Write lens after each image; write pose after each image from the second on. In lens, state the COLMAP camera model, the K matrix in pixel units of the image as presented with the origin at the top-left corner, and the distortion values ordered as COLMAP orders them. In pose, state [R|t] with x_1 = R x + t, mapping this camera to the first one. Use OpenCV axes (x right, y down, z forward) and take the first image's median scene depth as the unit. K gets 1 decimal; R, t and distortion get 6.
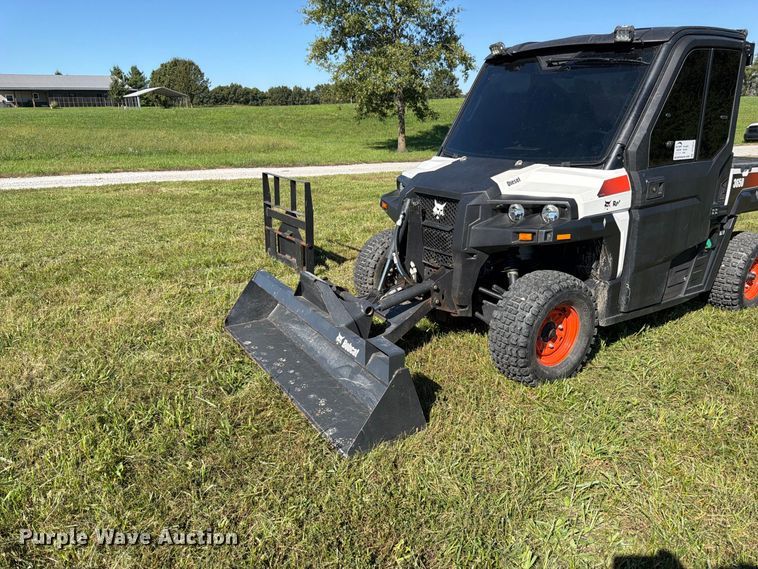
lens RADIAL K [[535.0, 0, 375.6], [0, 535.0, 286.5], [0, 0, 1]] dist [0.079460, -0.110275]
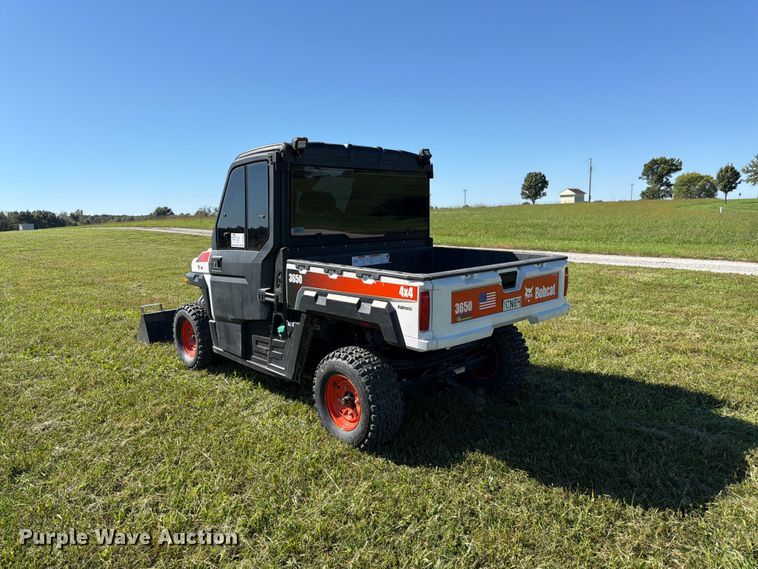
lens RADIAL K [[531.3, 0, 377.9], [0, 531.3, 286.2], [0, 0, 1]] dist [0.108990, -0.165177]
pose [[0.164665, 0.134436, -0.977145, 1.888320], [-0.280761, 0.956075, 0.084224, -0.344278], [0.945547, 0.260476, 0.195176, 1.076115]]
